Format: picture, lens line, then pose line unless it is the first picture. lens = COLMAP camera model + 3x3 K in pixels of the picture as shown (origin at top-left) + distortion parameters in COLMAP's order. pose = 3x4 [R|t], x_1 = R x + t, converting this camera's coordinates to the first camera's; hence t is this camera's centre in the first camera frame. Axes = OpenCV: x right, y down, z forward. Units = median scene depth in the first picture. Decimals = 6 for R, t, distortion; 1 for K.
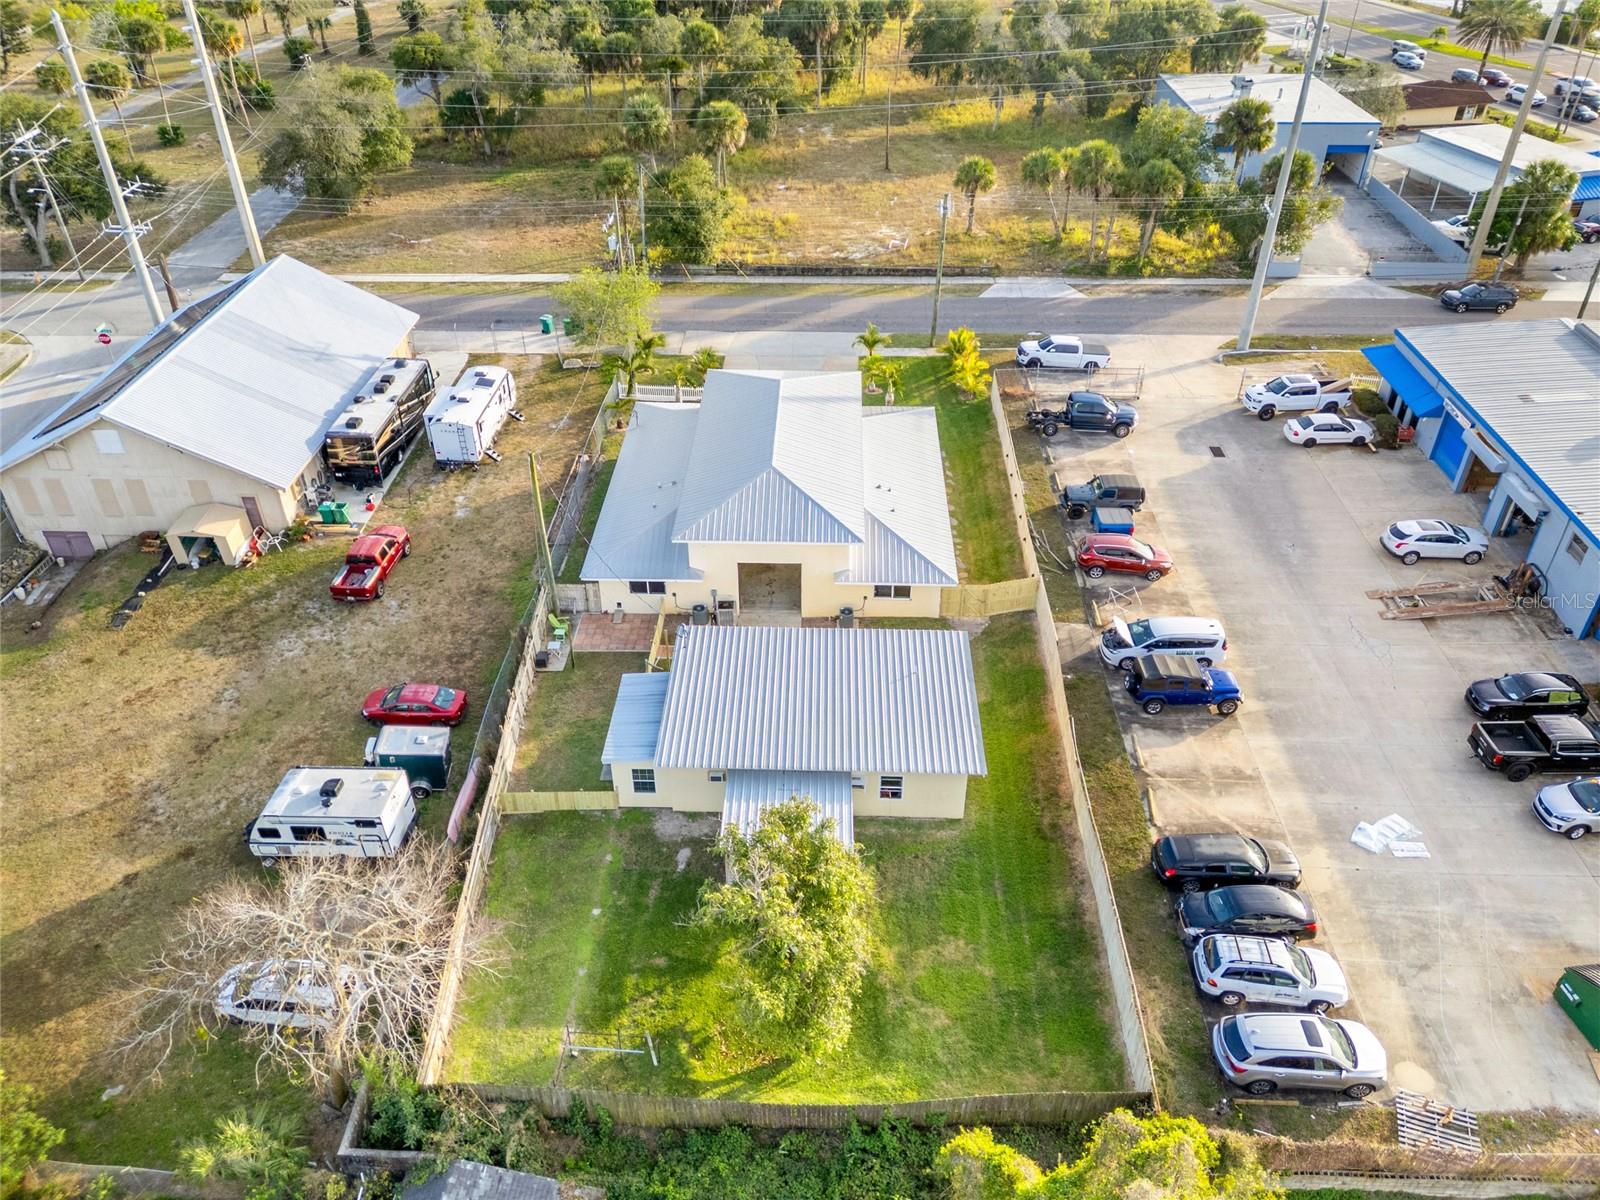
lens RADIAL K [[1179.3, 0, 798.4], [0, 1179.3, 594.0], [0, 0, 1]] dist [0.022529, -0.008178]
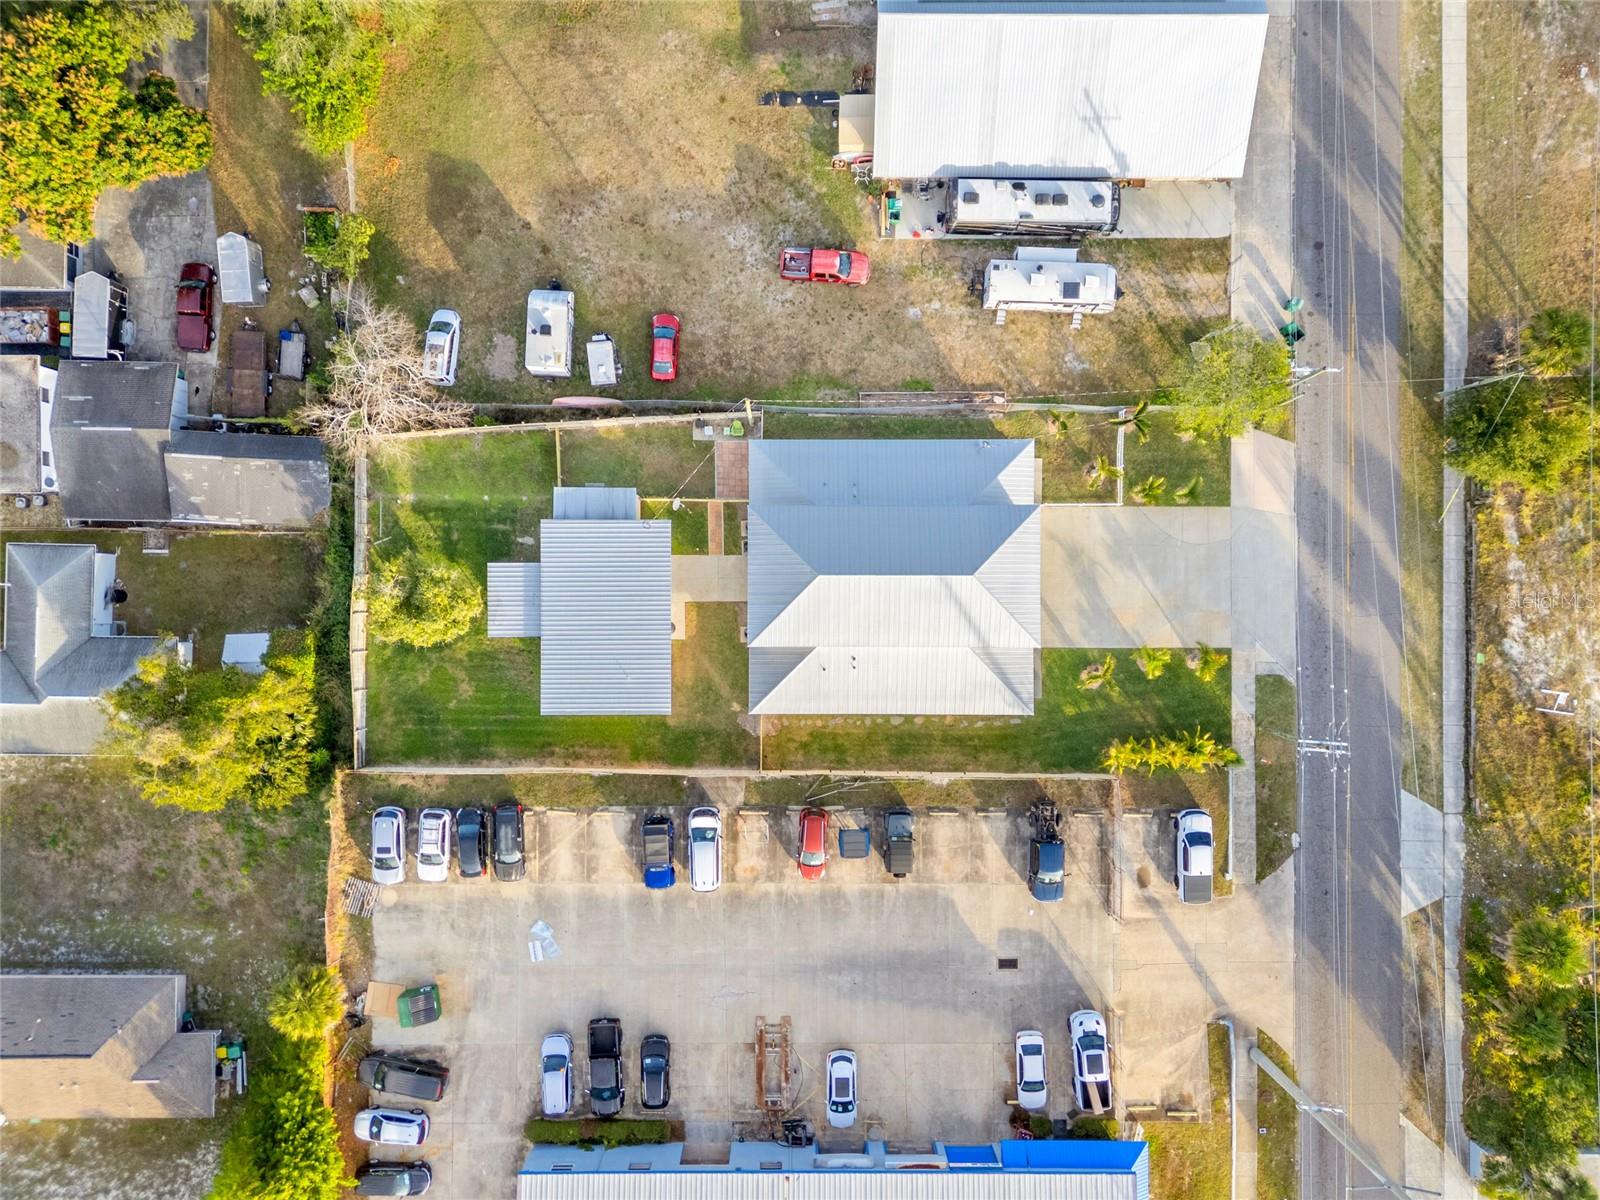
lens RADIAL K [[1179.3, 0, 792.5], [0, 1179.3, 605.1], [0, 0, 1]] dist [0.022529, -0.008178]
pose [[0.029755, 0.999556, 0.001305, 0.007219], [-0.577718, 0.016132, 0.816077, -1.138136], [0.815694, -0.025036, 0.577942, 0.235869]]
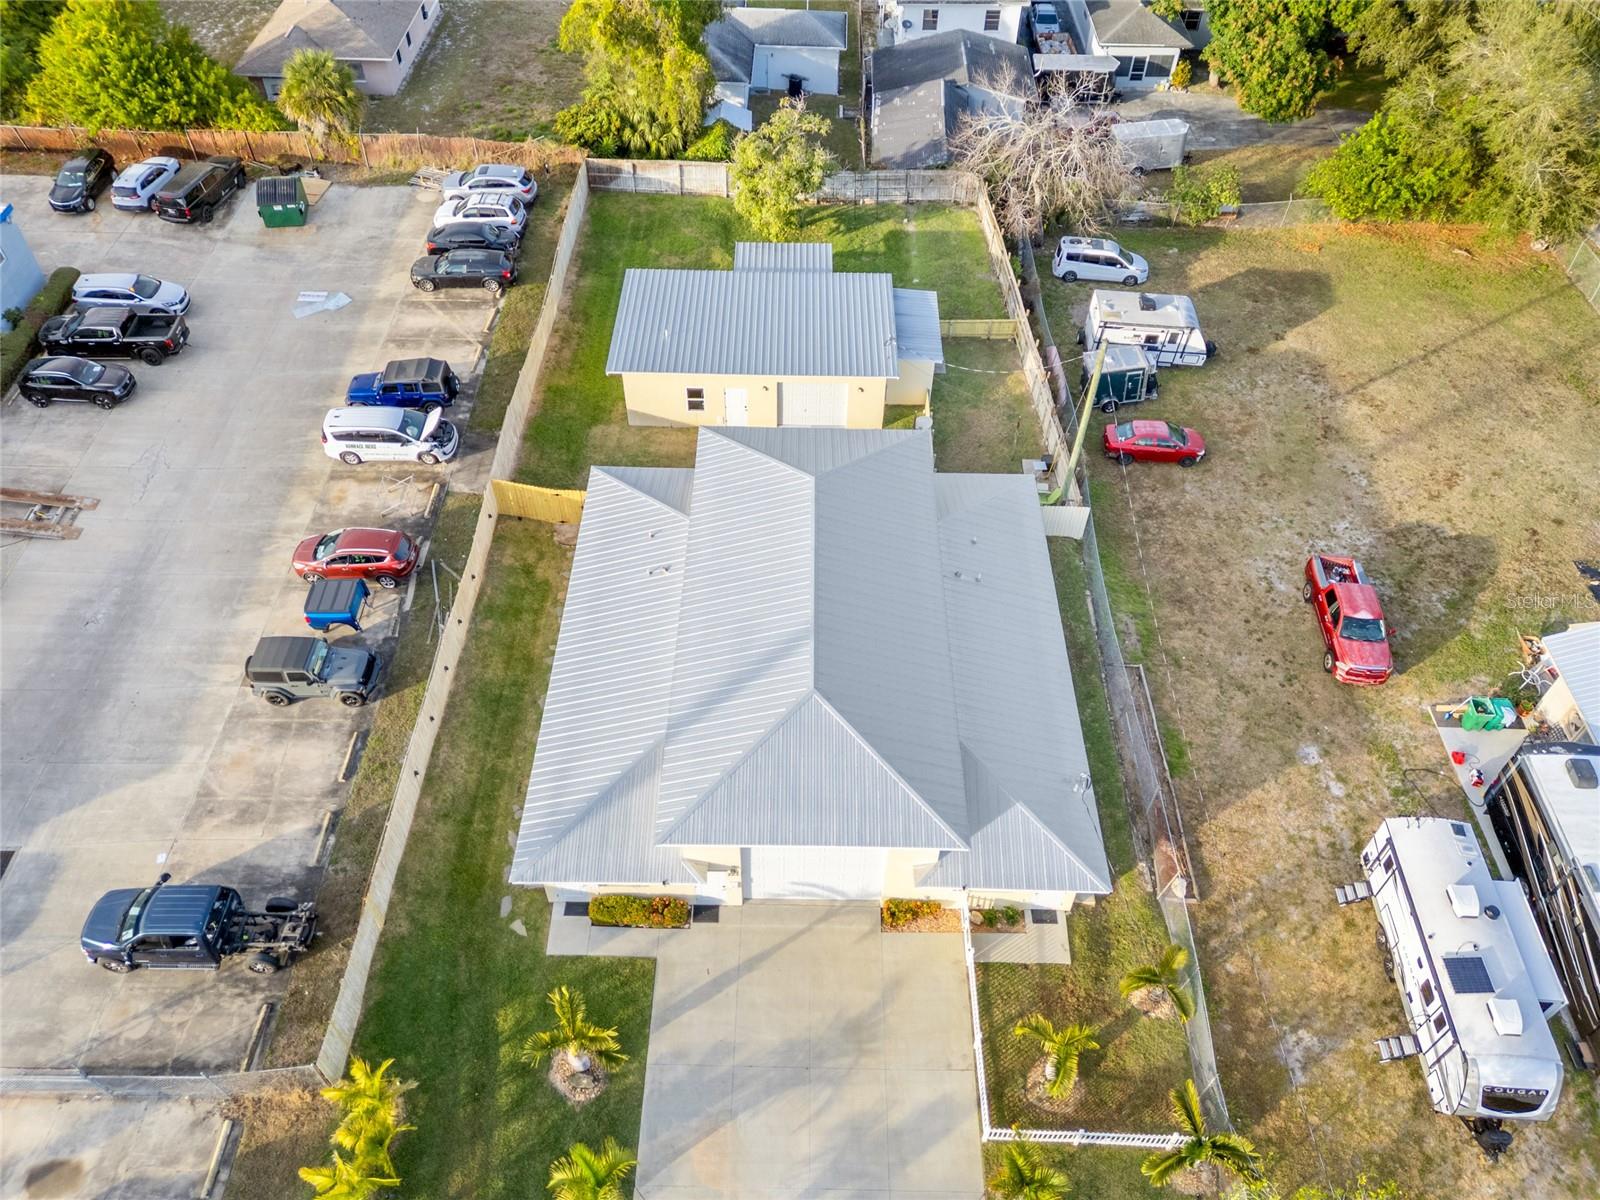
lens RADIAL K [[1179.3, 0, 799.9], [0, 1179.3, 592.6], [0, 0, 1]] dist [0.022529, -0.008178]
pose [[-0.999720, 0.005117, -0.023097, 0.003972], [-0.022246, 0.128719, 0.991432, -0.827639], [0.008046, 0.991668, -0.128569, 1.167550]]
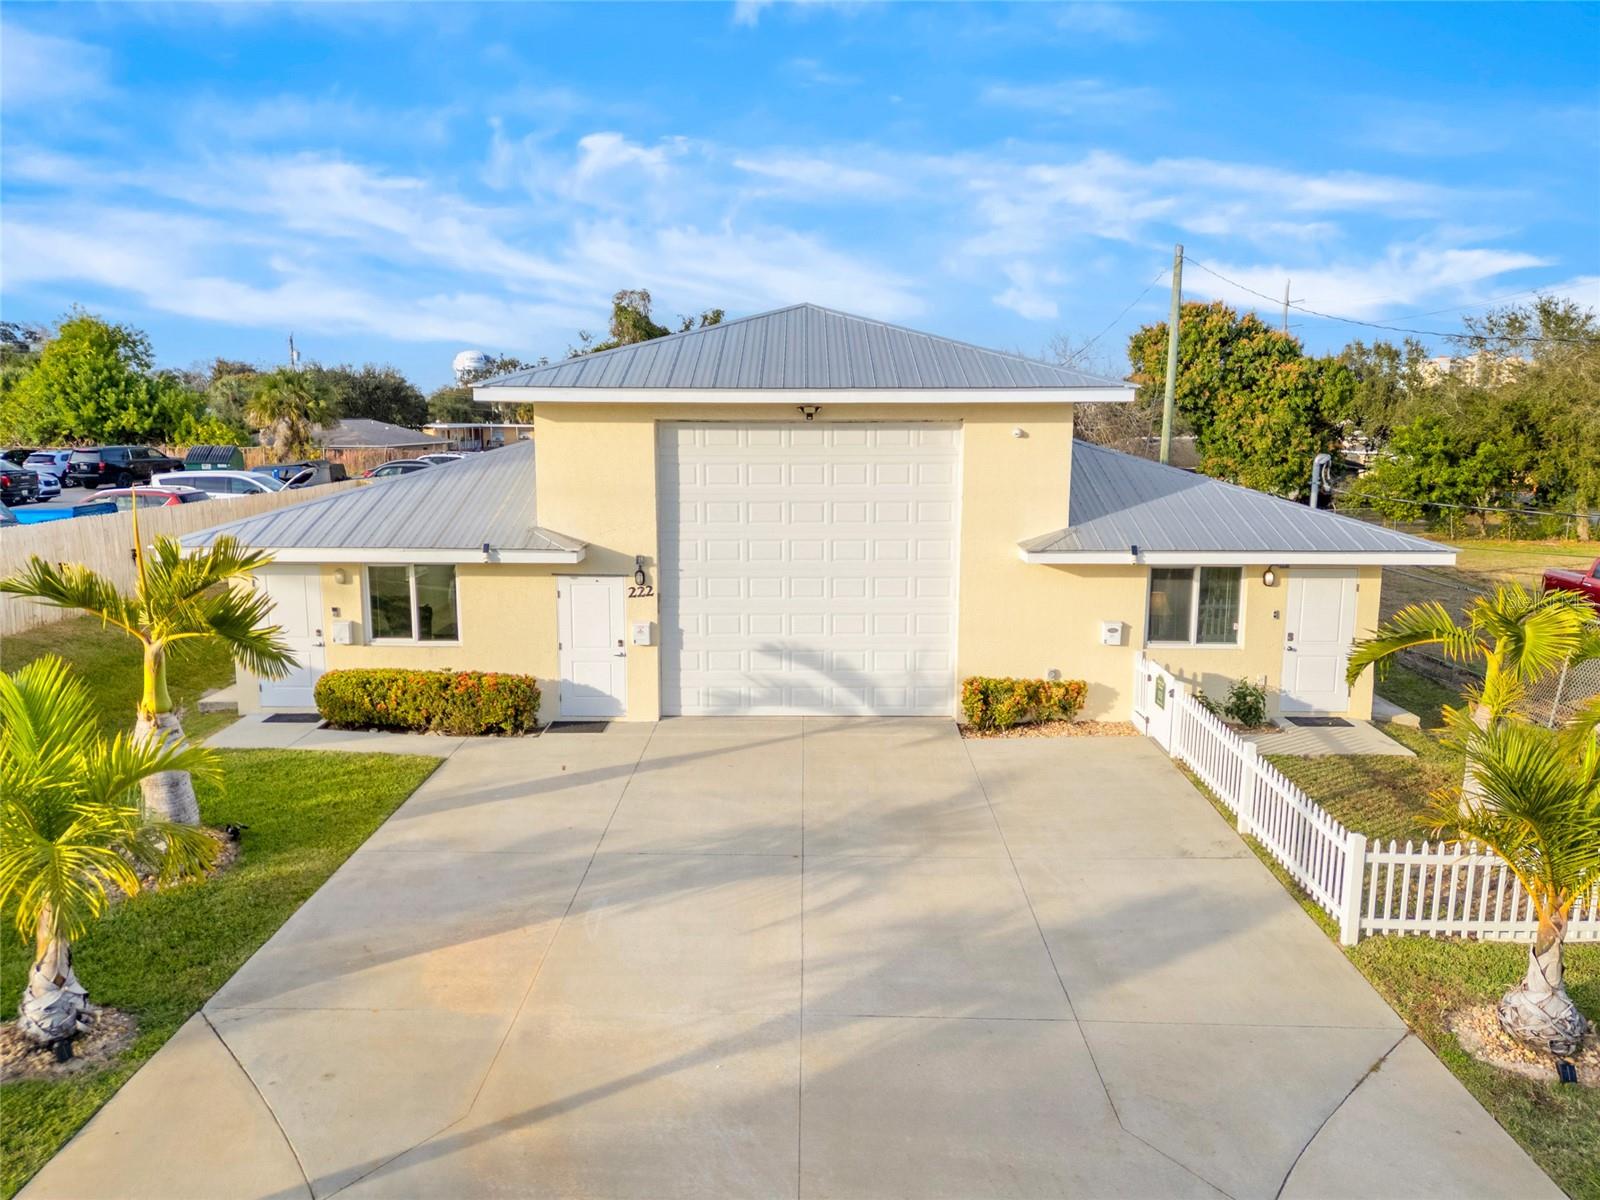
lens RADIAL K [[1179.3, 0, 807.8], [0, 1179.3, 603.1], [0, 0, 1]] dist [0.022529, -0.008178]
pose [[-0.999634, 0.000513, -0.027057, -0.008643], [-0.018727, 0.708651, 0.705310, -0.393131], [0.019536, 0.705559, -0.708382, 1.449412]]
